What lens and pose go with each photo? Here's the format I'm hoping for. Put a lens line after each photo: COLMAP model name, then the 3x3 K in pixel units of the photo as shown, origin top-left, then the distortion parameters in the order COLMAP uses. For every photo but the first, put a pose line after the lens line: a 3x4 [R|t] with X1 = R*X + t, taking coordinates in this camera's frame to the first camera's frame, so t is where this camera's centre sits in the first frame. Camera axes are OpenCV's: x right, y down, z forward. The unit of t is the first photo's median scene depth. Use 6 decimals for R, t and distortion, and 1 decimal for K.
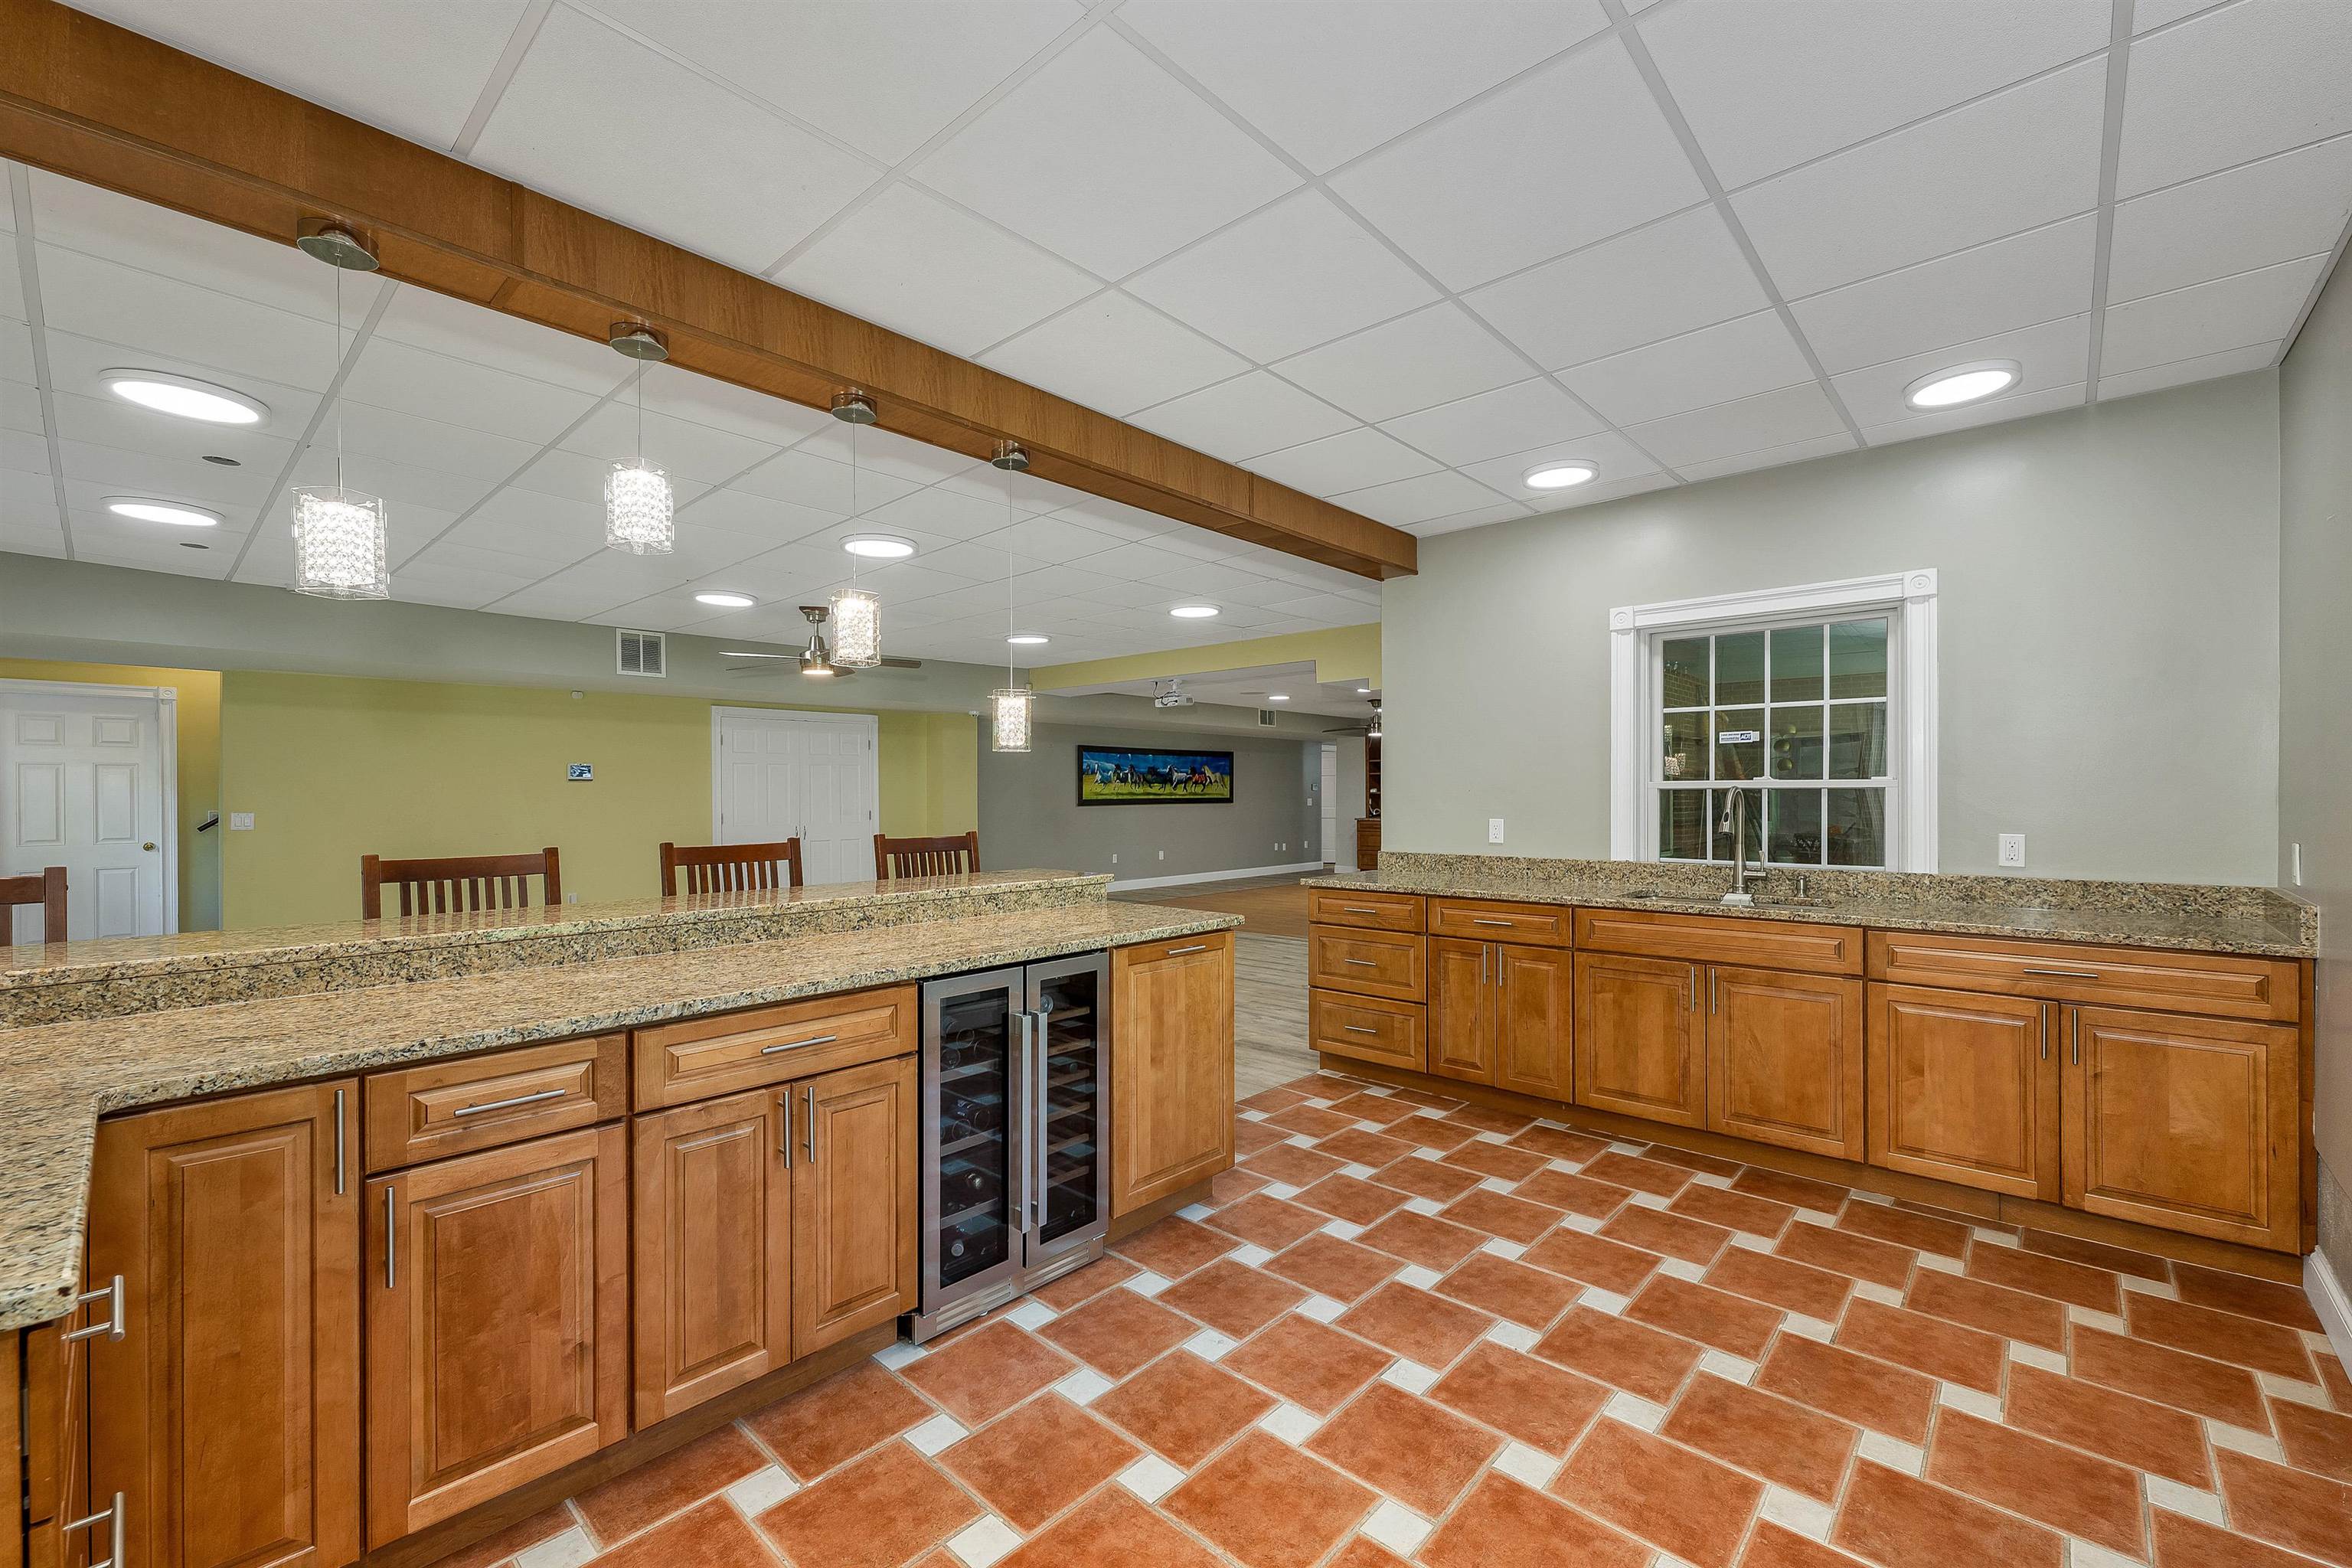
lens RADIAL K [[954.3, 0, 1183.7], [0, 954.3, 791.6], [0, 0, 1]] dist [-0.000794, -0.000334]
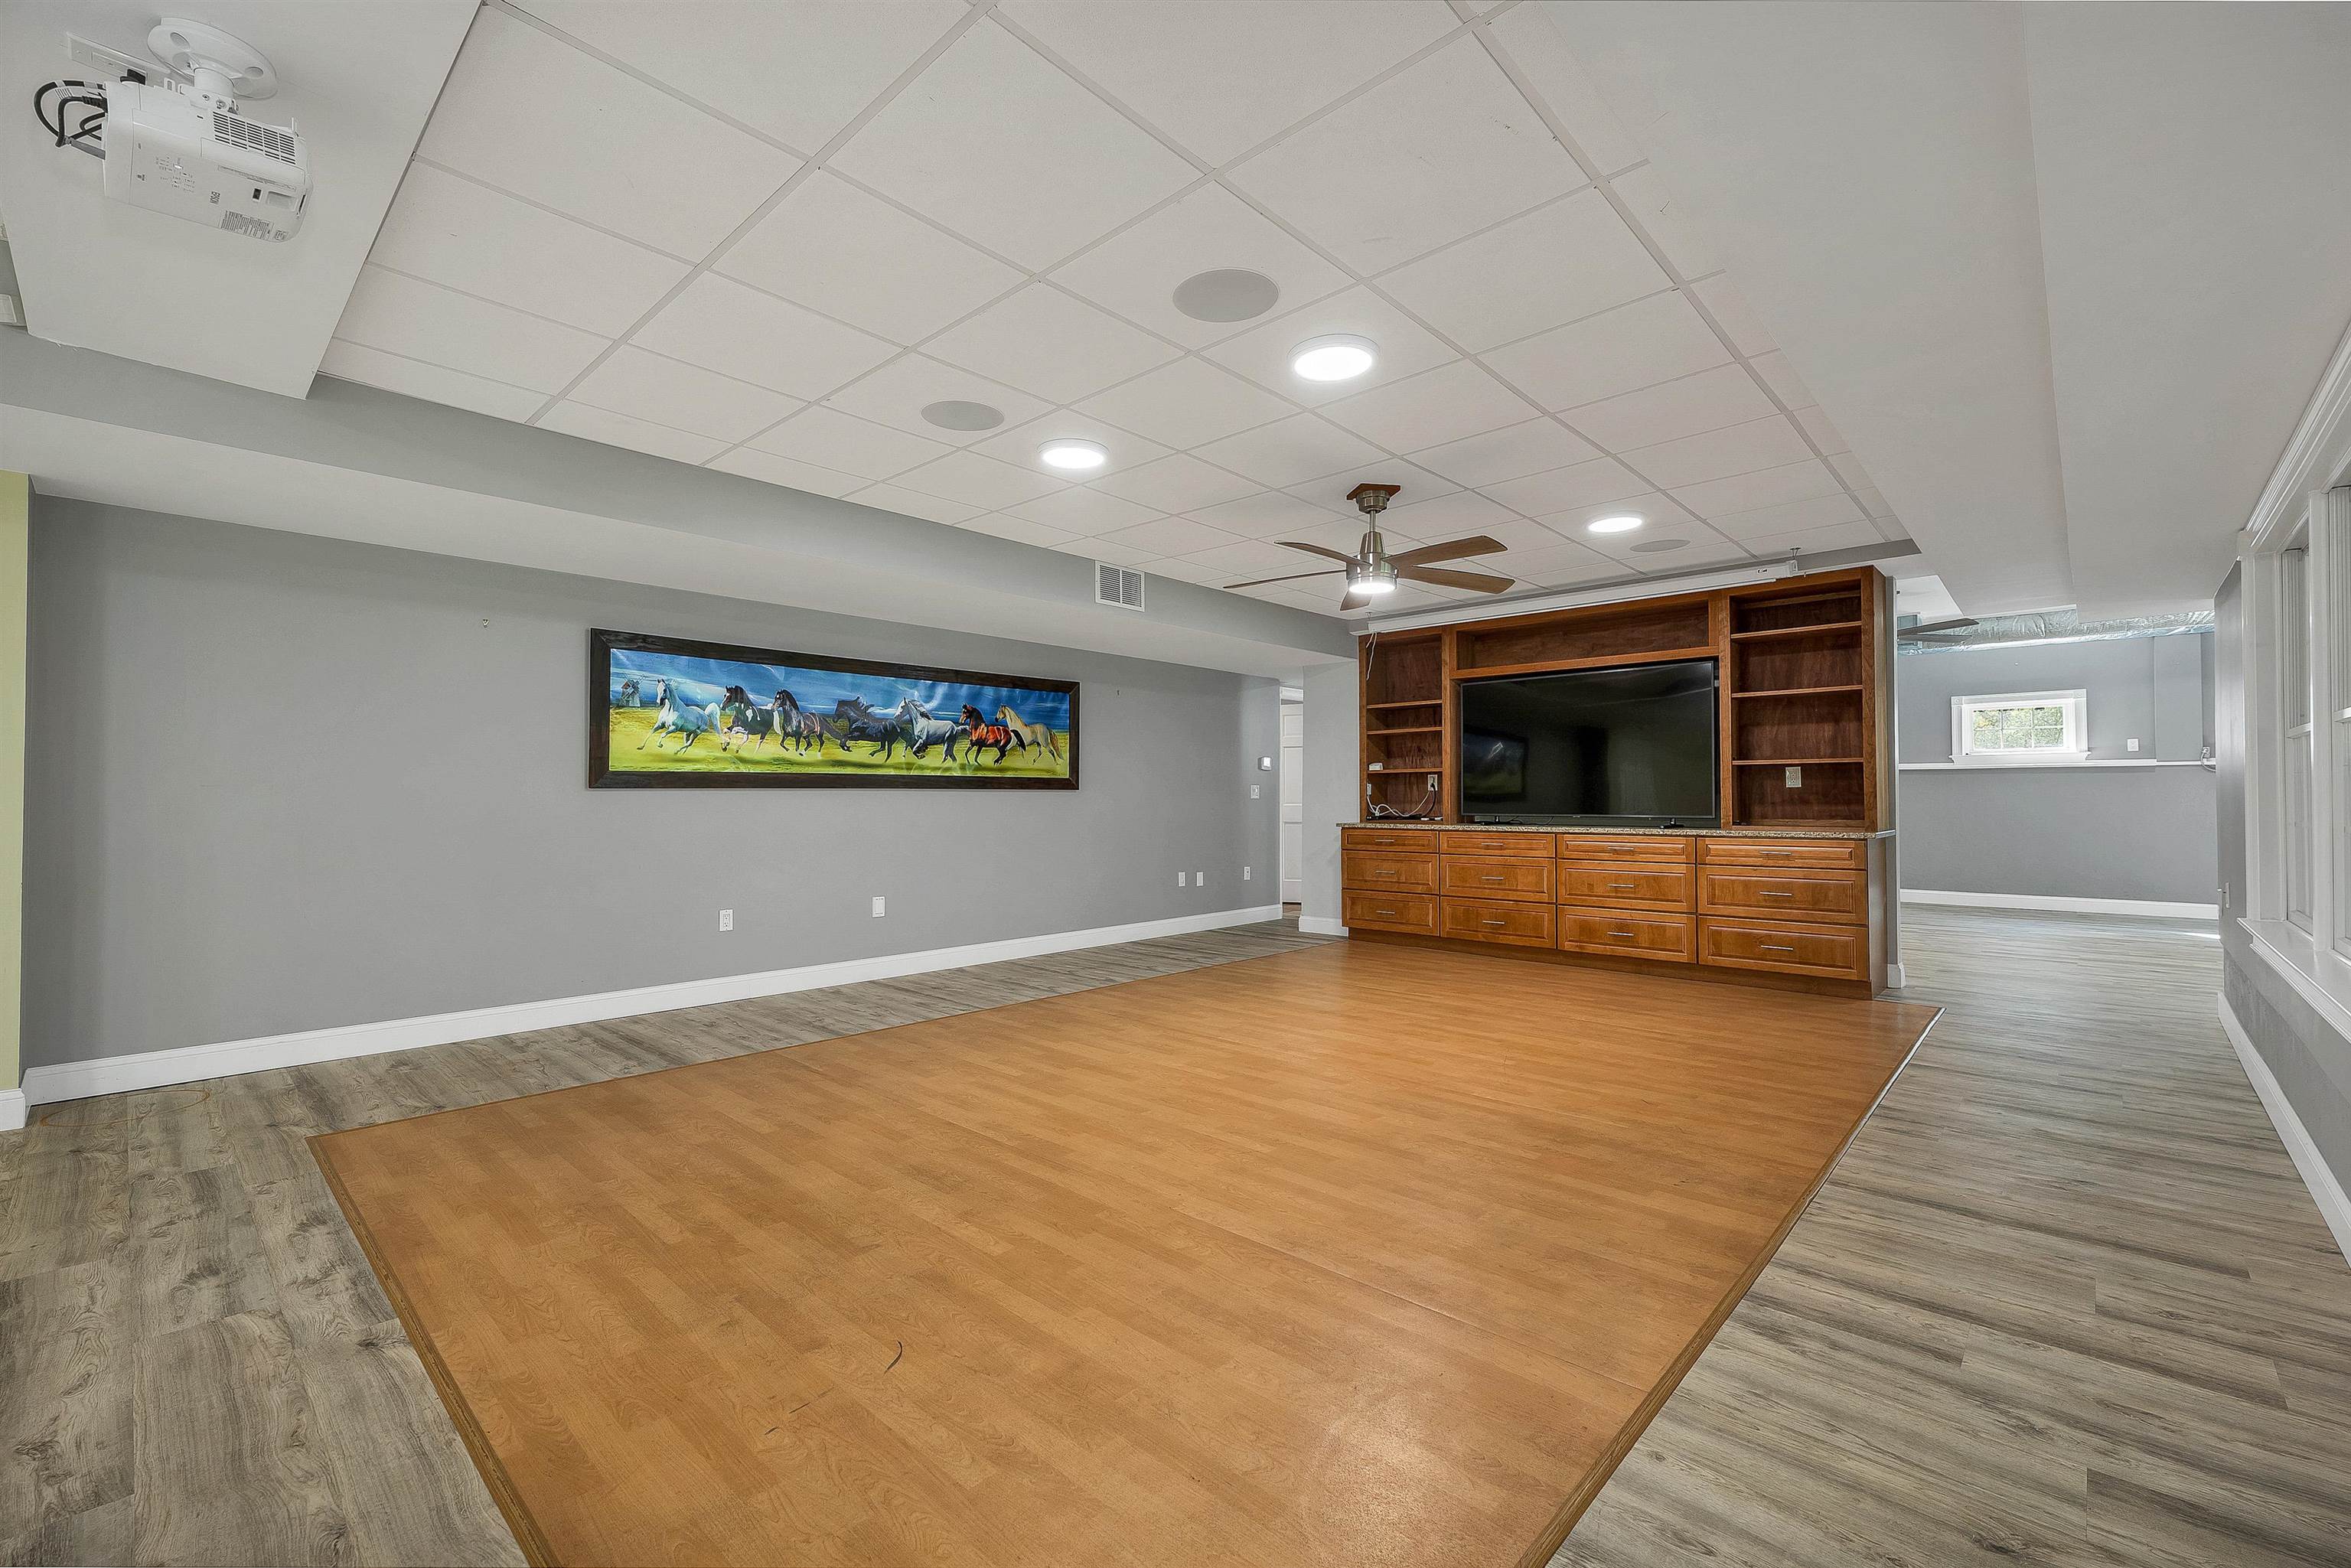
lens RADIAL K [[974.0, 0, 1175.5], [0, 974.0, 784.0], [0, 0, 1]] dist [0.002761, 0.000156]
pose [[0.999684, 0.002967, -0.024981, 0.119679], [-0.003256, 0.999928, -0.011544, 0.015362], [0.024945, 0.011622, 0.999621, 0.548783]]
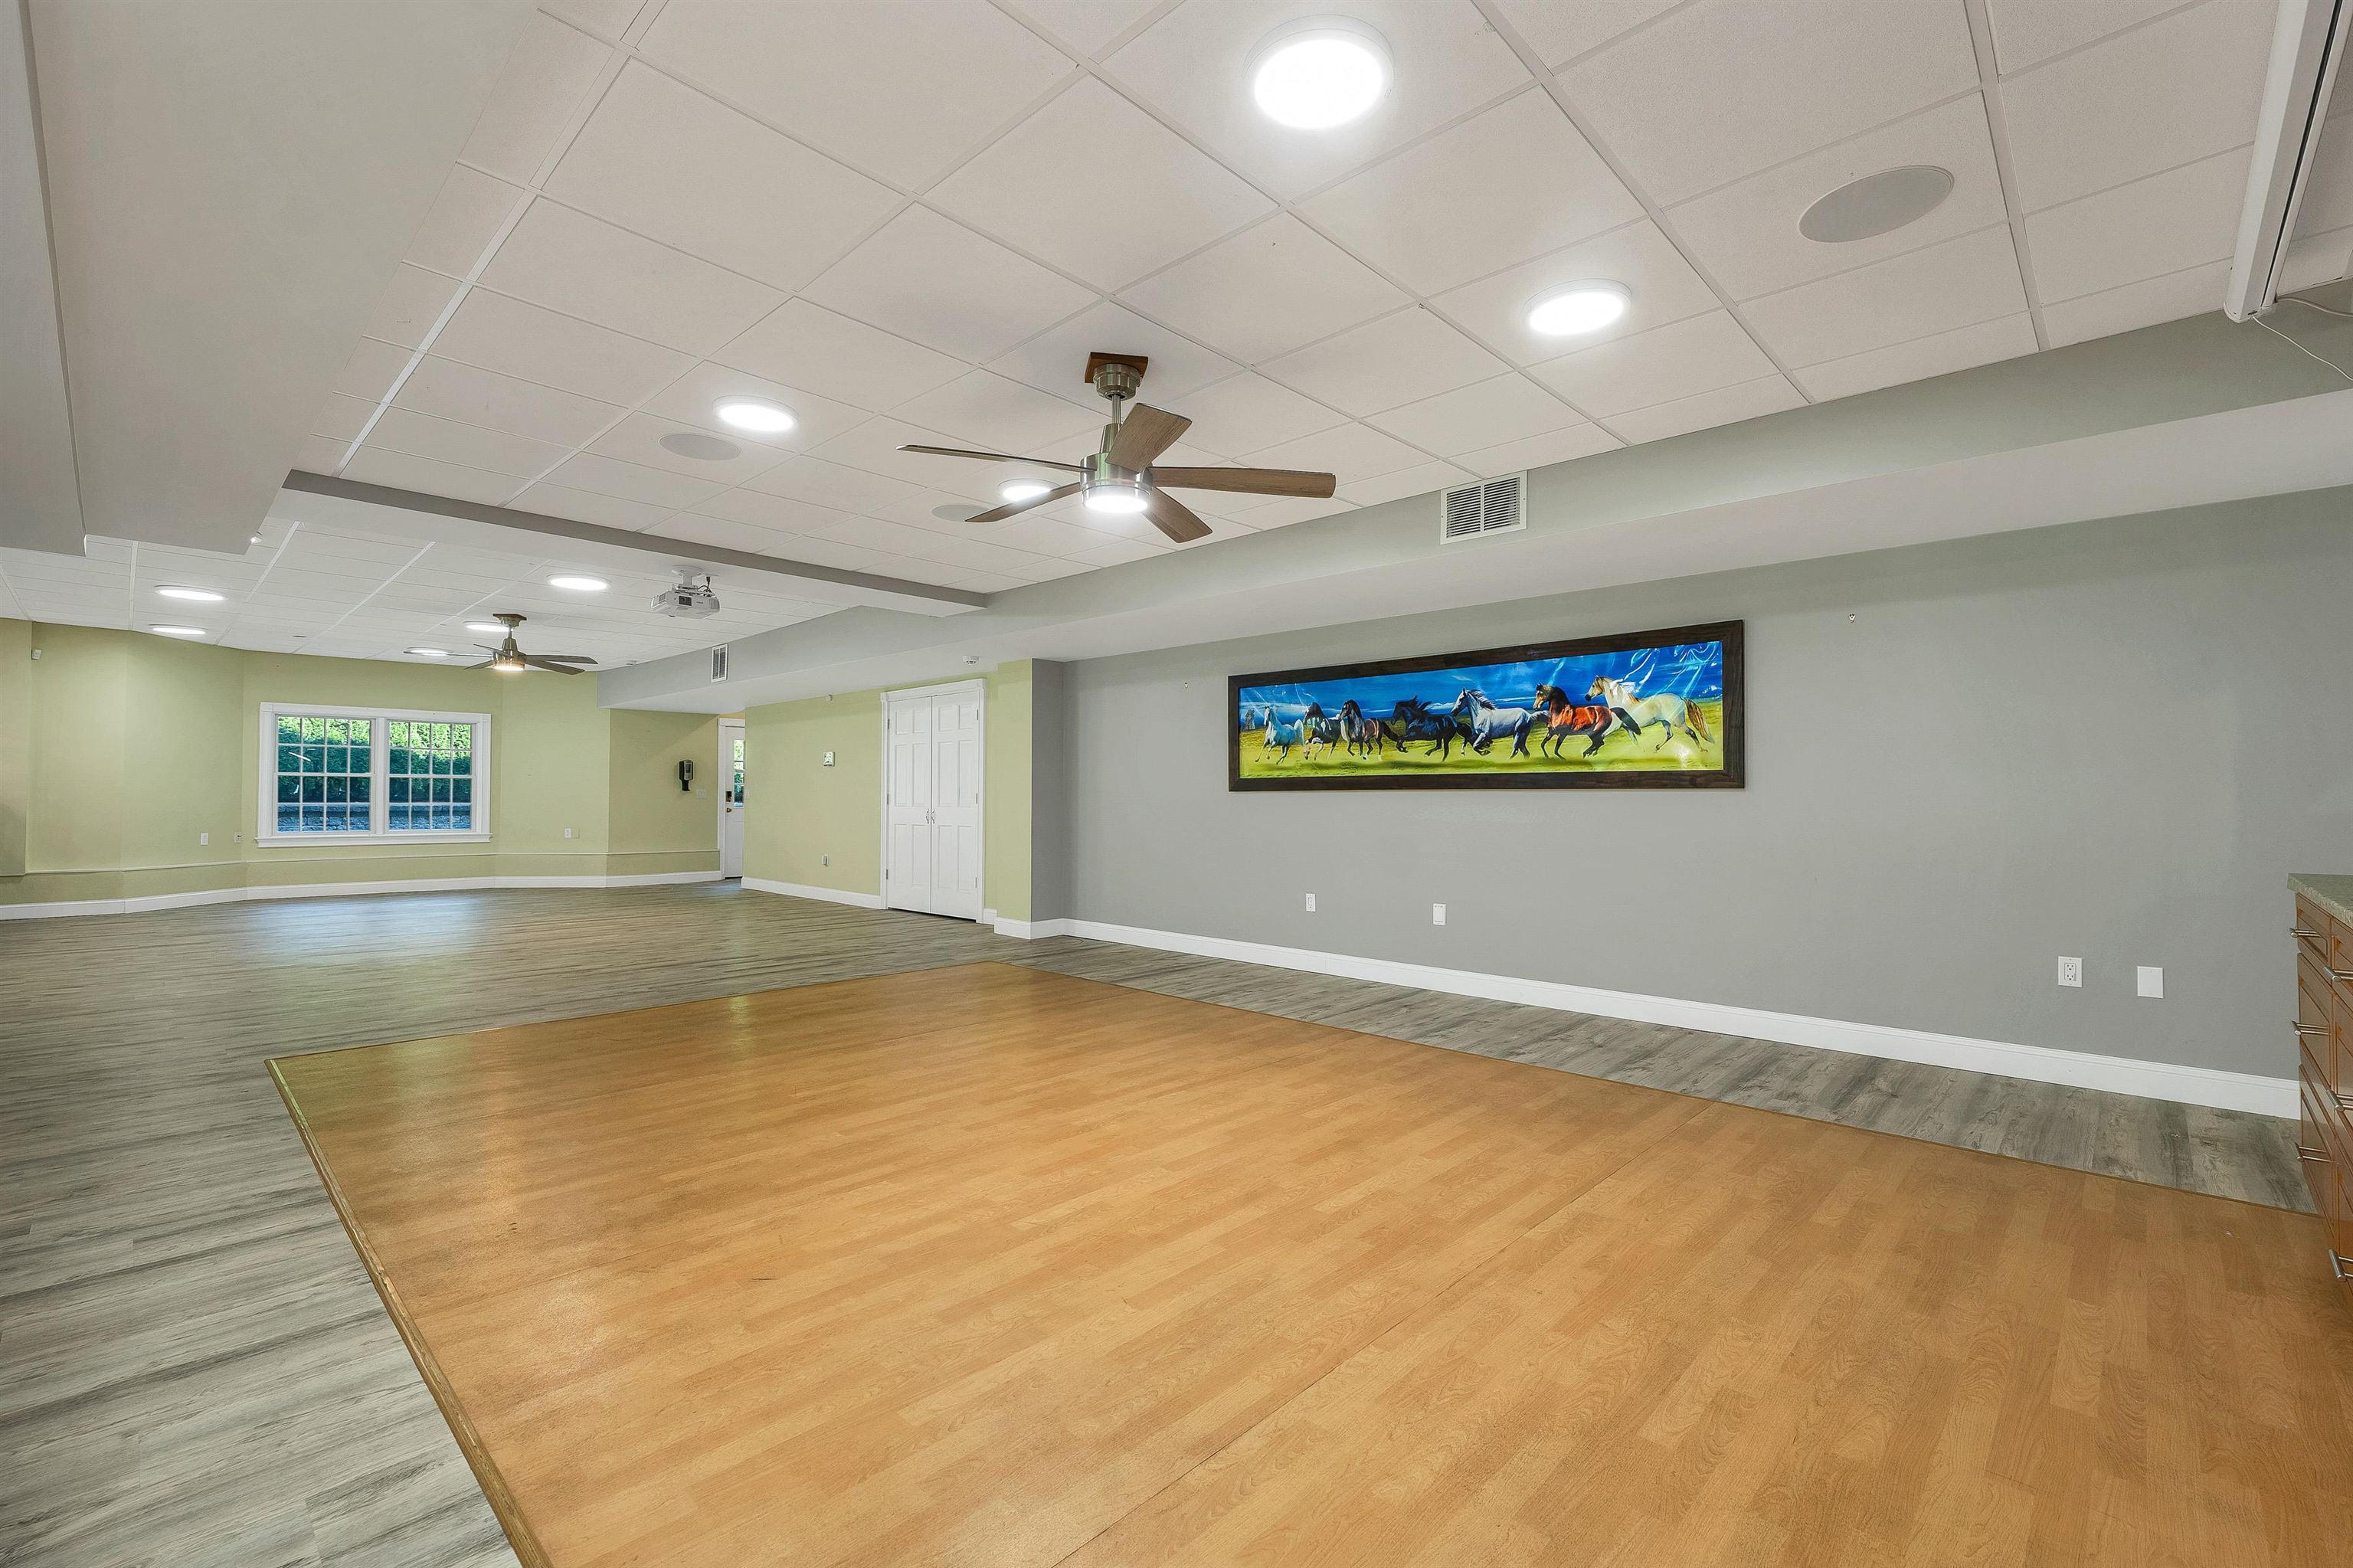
lens RADIAL K [[1007.1, 0, 1182.8], [0, 1007.1, 787.2], [0, 0, 1]] dist [-0.001148, -0.000050]
pose [[-0.026730, -0.007419, -0.999615, 0.402893], [-0.000451, 0.999972, -0.007410, 0.015080], [0.999643, 0.000253, -0.026732, 0.882909]]
